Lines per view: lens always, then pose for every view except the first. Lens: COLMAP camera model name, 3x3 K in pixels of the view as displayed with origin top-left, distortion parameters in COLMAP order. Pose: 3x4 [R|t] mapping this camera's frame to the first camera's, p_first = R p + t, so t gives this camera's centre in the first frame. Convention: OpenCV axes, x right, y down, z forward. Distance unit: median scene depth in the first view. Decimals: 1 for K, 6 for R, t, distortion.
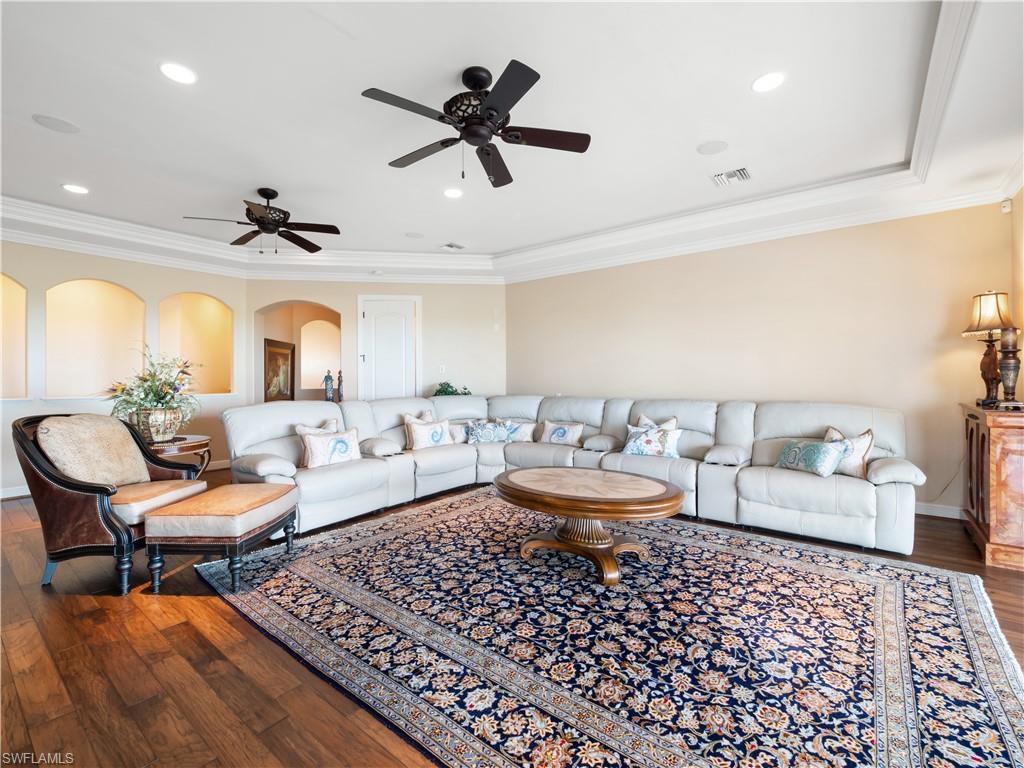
lens RADIAL K [[436.6, 0, 511.1], [0, 436.6, 374.4], [0, 0, 1]] dist [0.001269, 0.000134]
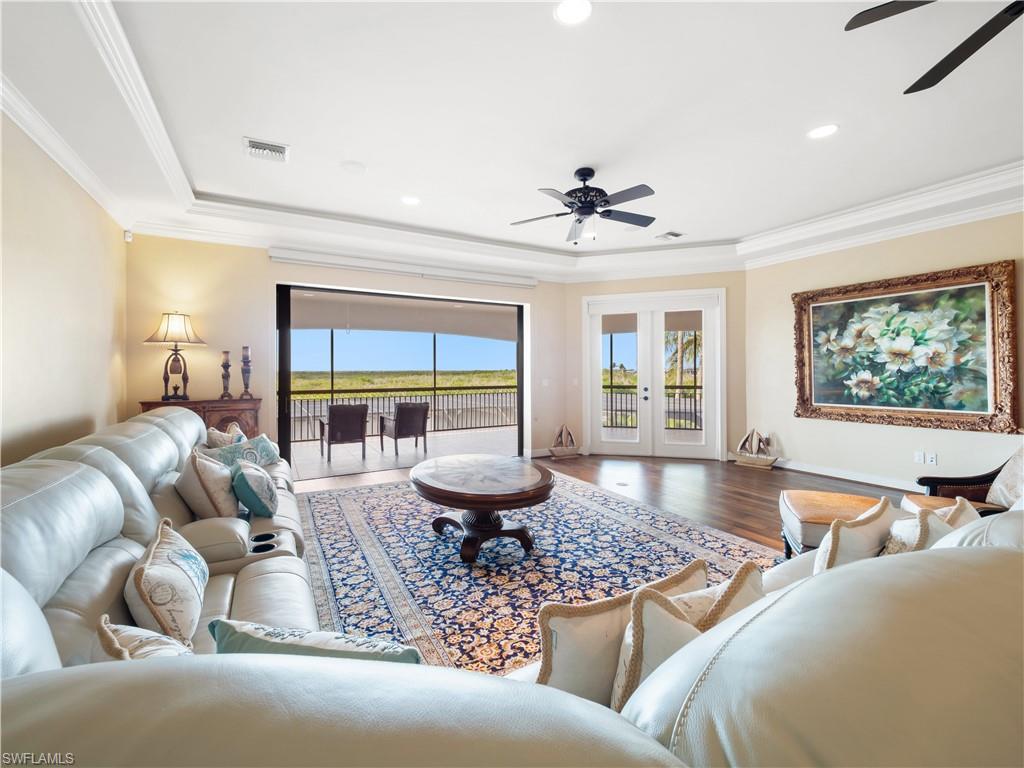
lens RADIAL K [[436.6, 0, 504.4], [0, 436.6, 378.4], [0, 0, 1]] dist [0.001269, 0.000134]
pose [[-0.912059, 0.000865, 0.410059, -0.374463], [0.006223, 0.999912, 0.011732, -0.002417], [-0.410012, 0.013252, -0.911984, 2.143976]]
